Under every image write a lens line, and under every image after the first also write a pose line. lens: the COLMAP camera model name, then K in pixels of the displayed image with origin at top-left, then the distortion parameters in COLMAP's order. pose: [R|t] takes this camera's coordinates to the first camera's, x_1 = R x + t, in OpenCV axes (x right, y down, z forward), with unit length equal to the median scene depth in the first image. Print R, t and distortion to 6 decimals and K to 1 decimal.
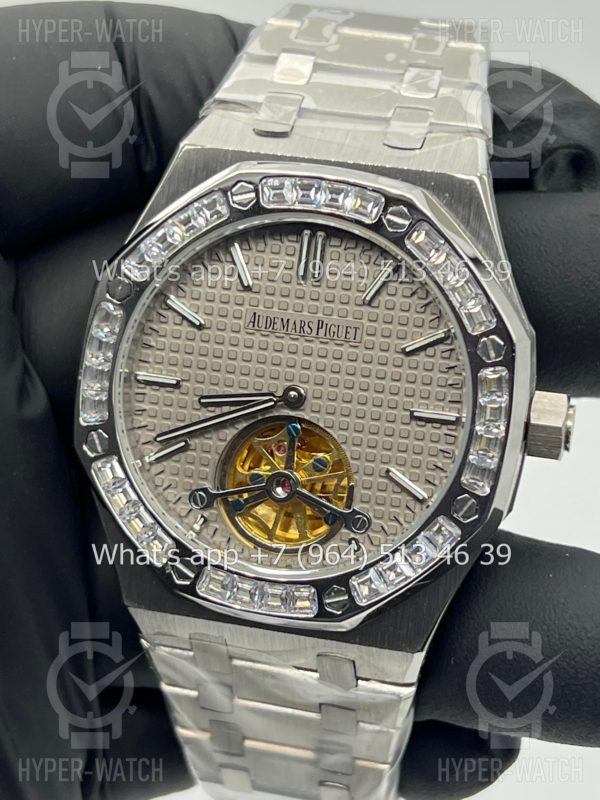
lens RADIAL K [[1835.4, 0, 300.0], [0, 1835.4, 400.0], [0, 0, 1]] dist [0.275194, -0.159211]
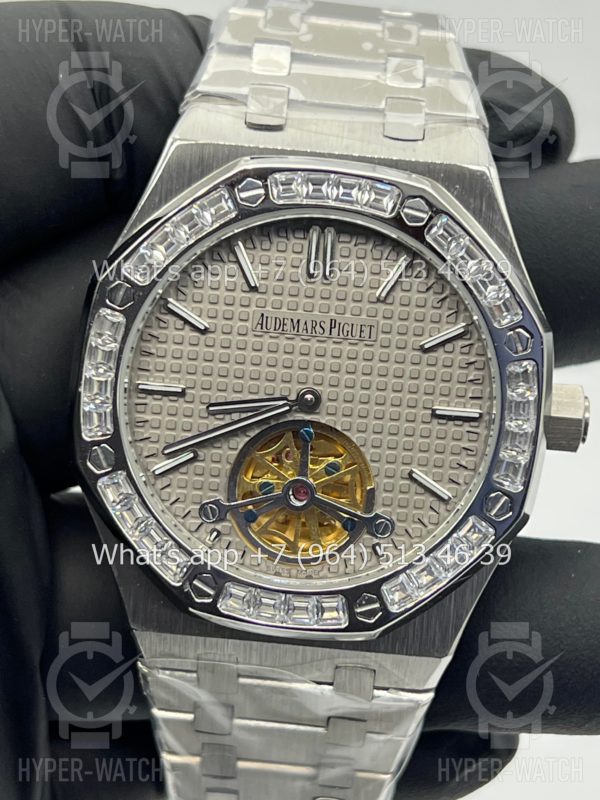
lens RADIAL K [[1835.4, 0, 300.0], [0, 1835.4, 400.0], [0, 0, 1]] dist [0.275194, -0.159211]
pose [[0.979960, -0.044447, 0.194171, -0.192610], [0.044507, 0.999001, 0.004055, -0.005835], [-0.194157, 0.004668, 0.980959, 0.057942]]
